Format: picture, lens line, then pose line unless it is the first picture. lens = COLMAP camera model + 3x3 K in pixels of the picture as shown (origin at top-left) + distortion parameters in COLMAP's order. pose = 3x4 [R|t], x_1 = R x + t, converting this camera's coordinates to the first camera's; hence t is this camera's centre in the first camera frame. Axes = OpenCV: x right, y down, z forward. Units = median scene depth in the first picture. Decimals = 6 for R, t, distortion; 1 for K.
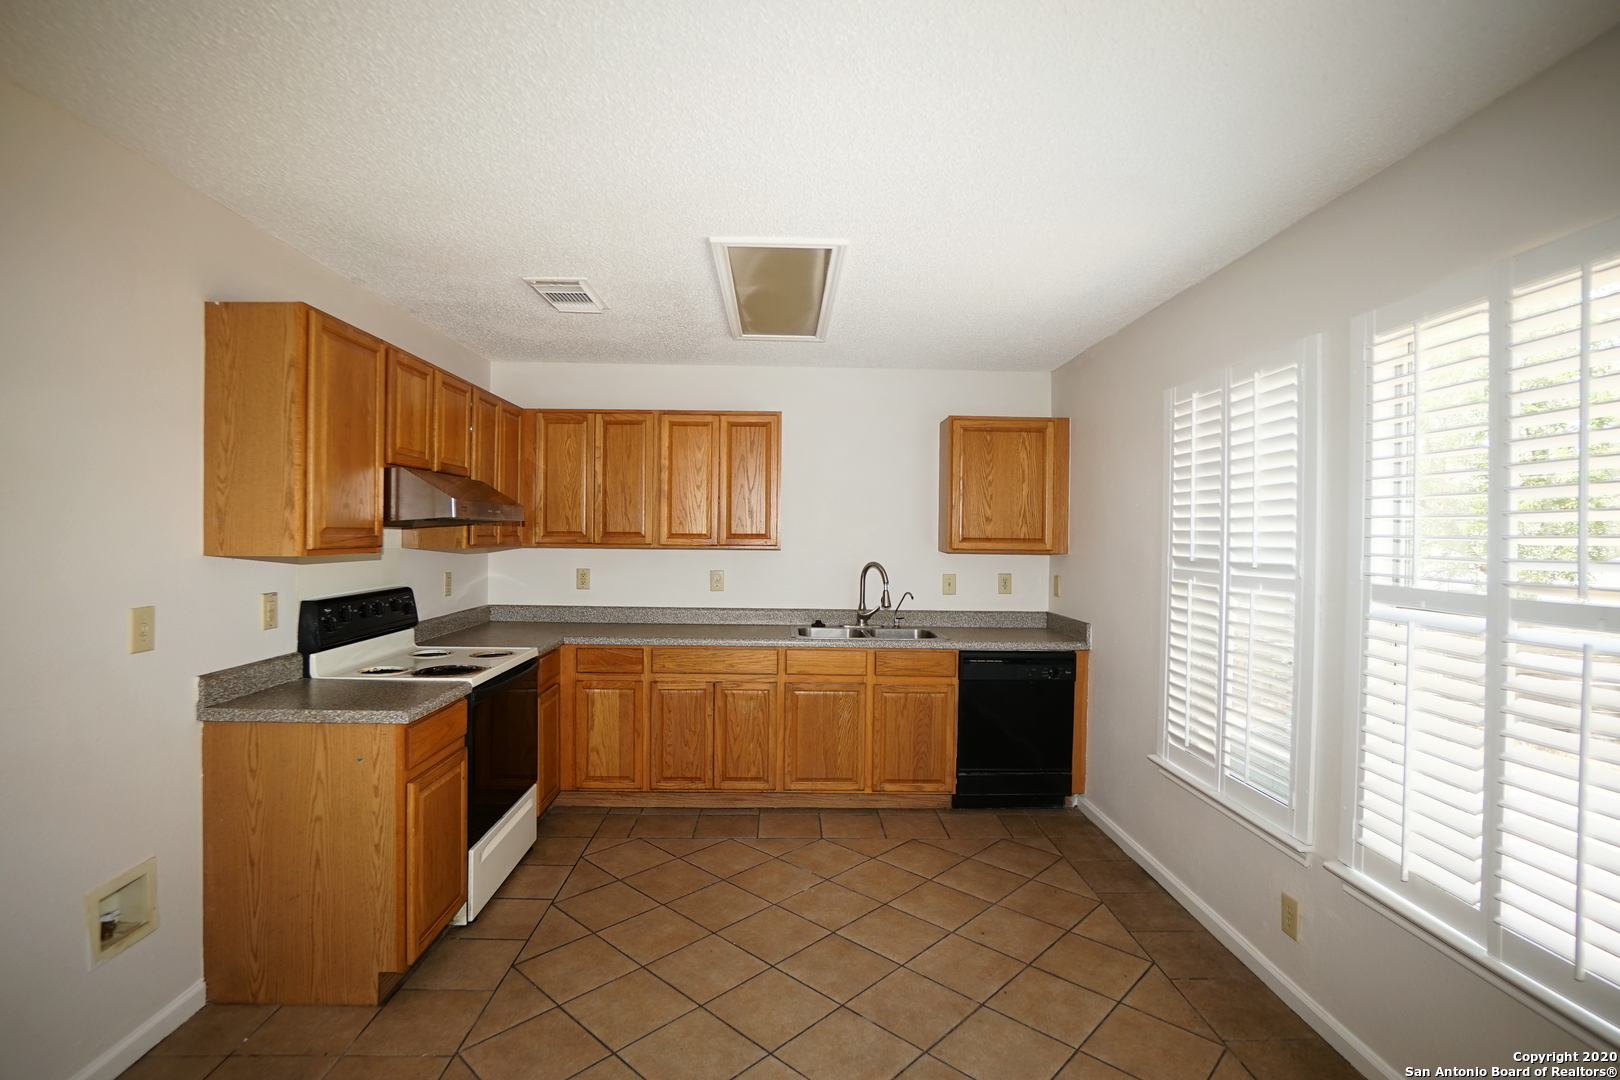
lens RADIAL K [[748.9, 0, 808.2], [0, 748.9, 537.6], [0, 0, 1]] dist [-0.000182, 0.000021]
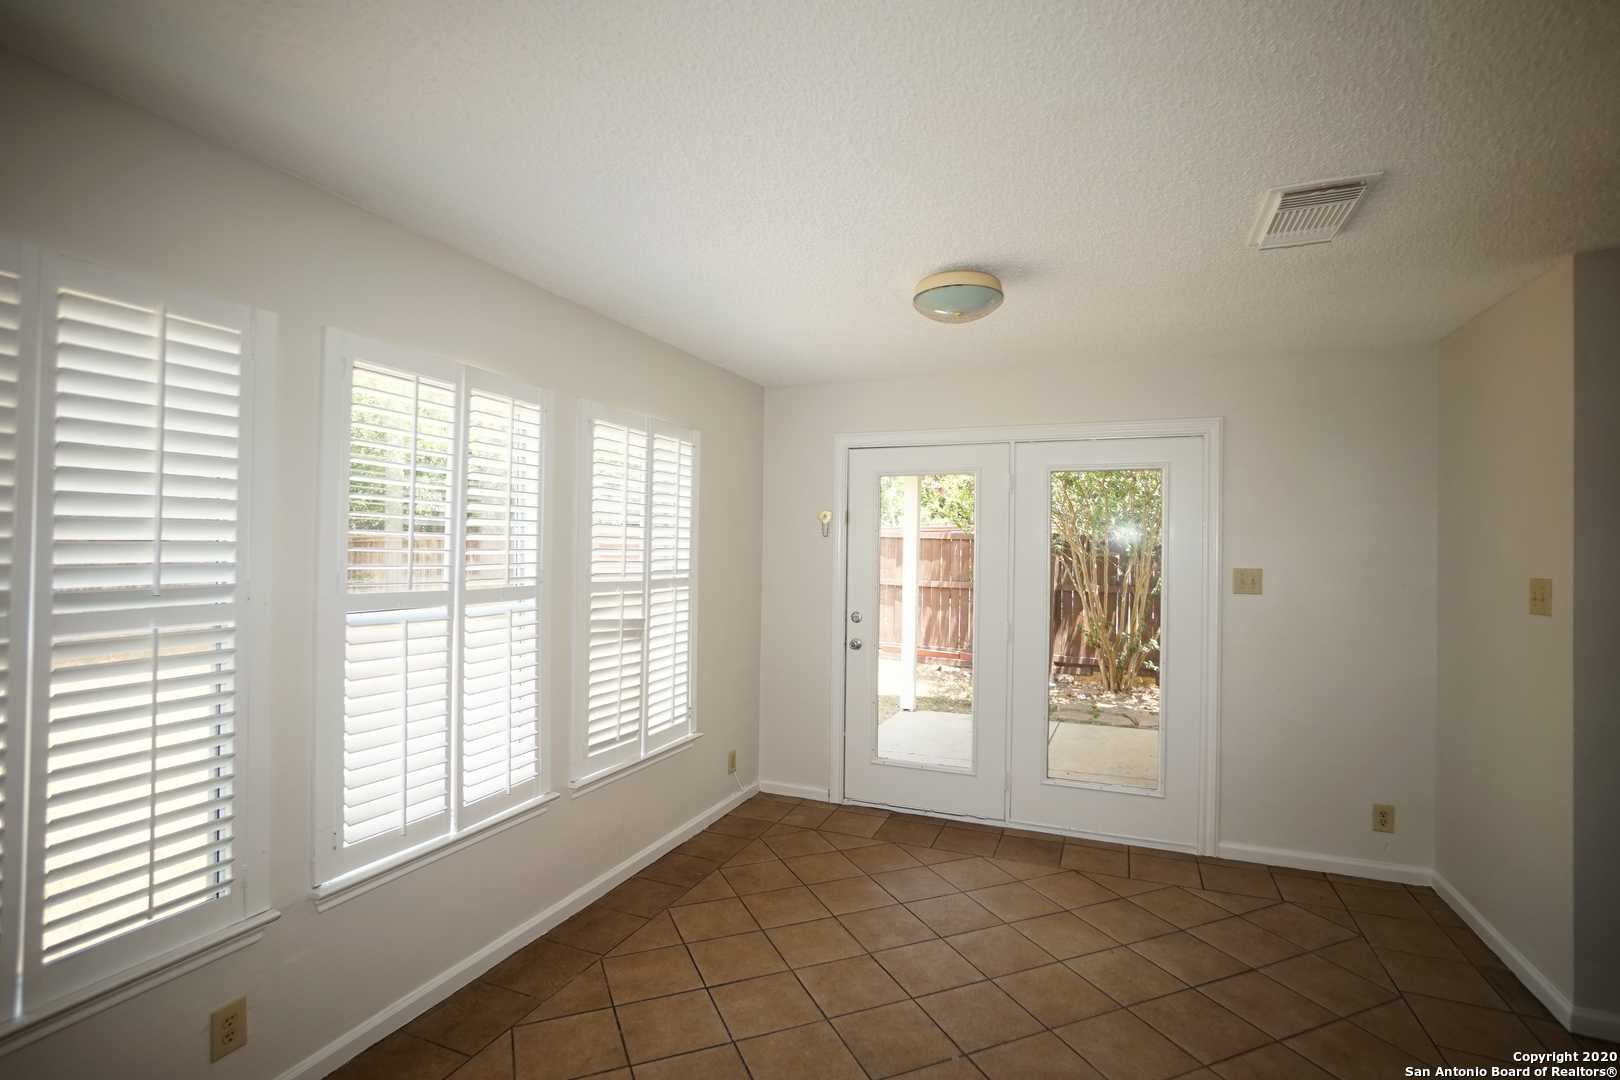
lens RADIAL K [[748.9, 0, 810.3], [0, 748.9, 547.1], [0, 0, 1]] dist [-0.000182, 0.000021]
pose [[-0.913090, -0.019015, 0.407314, -0.309480], [-0.018919, 0.999812, 0.004262, -0.024415], [-0.407319, -0.003814, -0.913278, 2.029801]]
